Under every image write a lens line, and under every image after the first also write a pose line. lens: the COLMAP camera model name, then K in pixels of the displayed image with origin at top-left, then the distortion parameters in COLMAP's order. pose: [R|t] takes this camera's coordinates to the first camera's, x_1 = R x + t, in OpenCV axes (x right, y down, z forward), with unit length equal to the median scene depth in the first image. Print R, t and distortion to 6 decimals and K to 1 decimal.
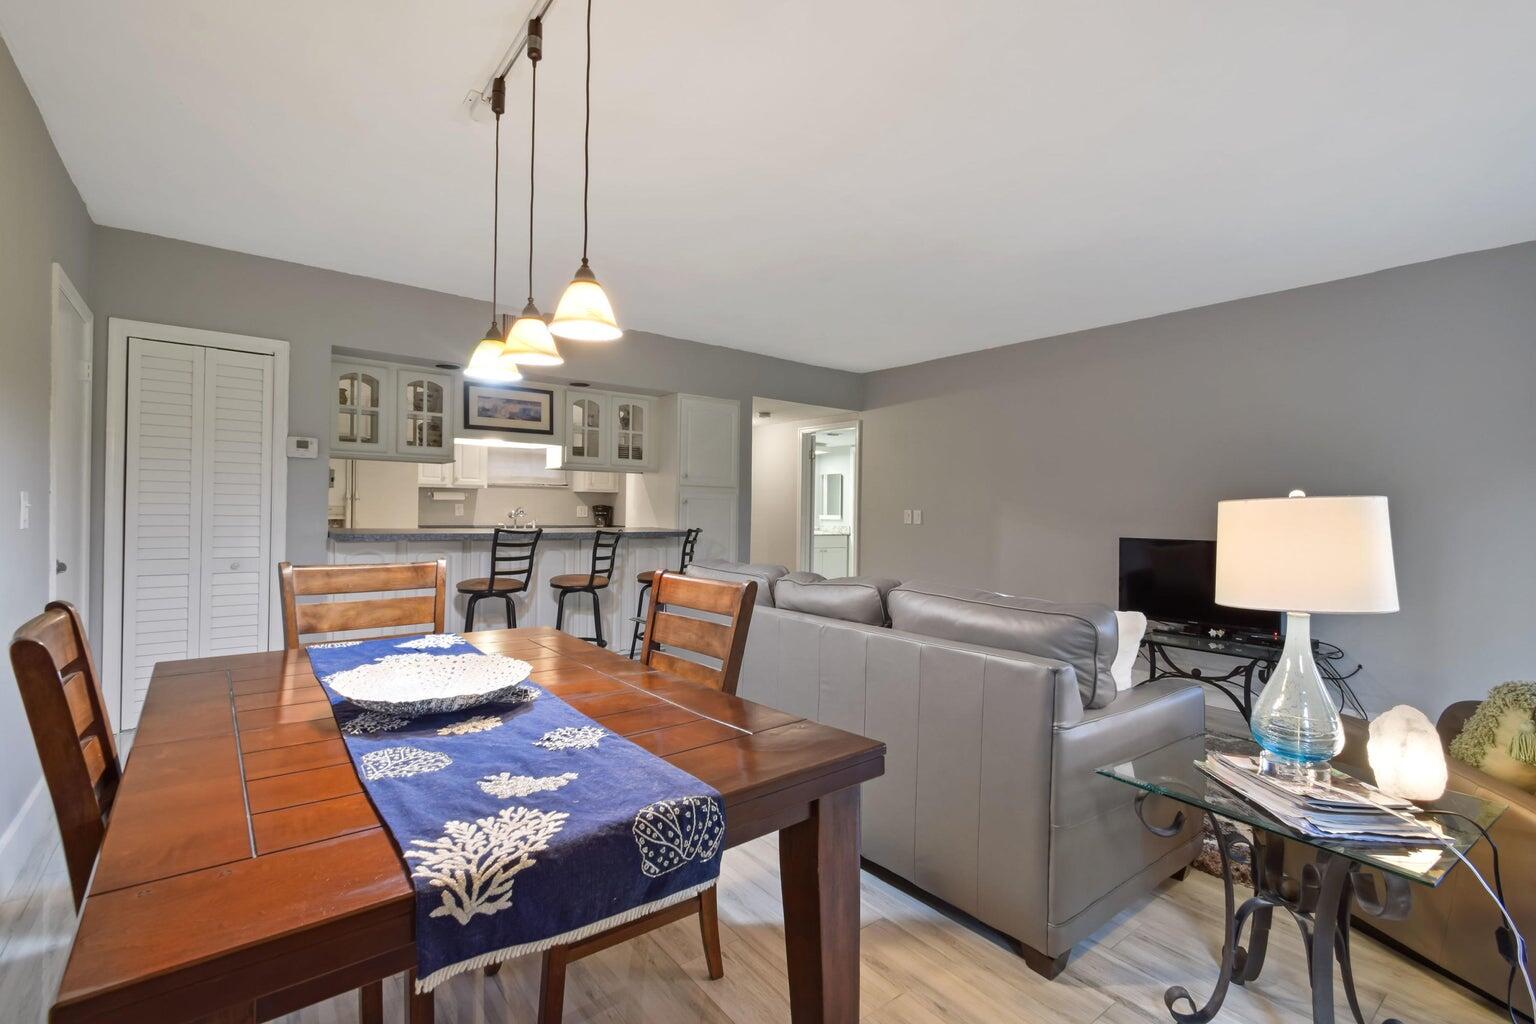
lens RADIAL K [[707.8, 0, 772.1], [0, 707.8, 507.2], [0, 0, 1]] dist [-0.000920, -0.000298]
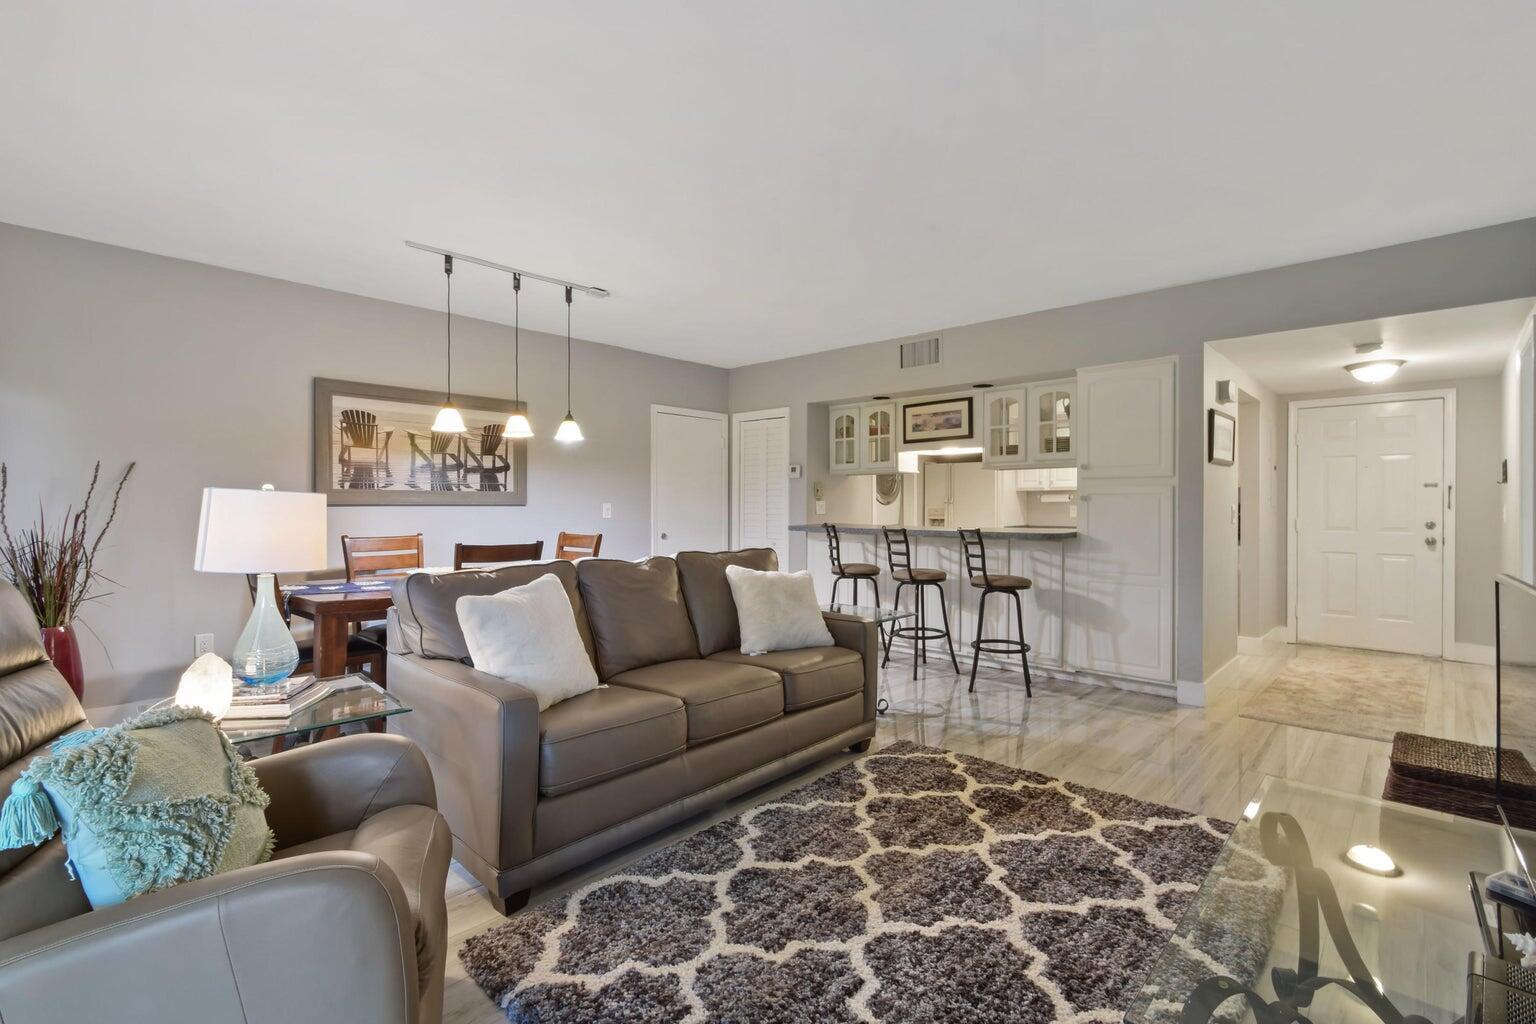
lens RADIAL K [[707.8, 0, 772.1], [0, 707.8, 507.2], [0, 0, 1]] dist [-0.000920, -0.000298]
pose [[0.126167, -0.013666, -0.991915, 0.749157], [0.004200, 0.999903, -0.013242, 0.013871], [0.992000, -0.002496, 0.126212, 0.617150]]
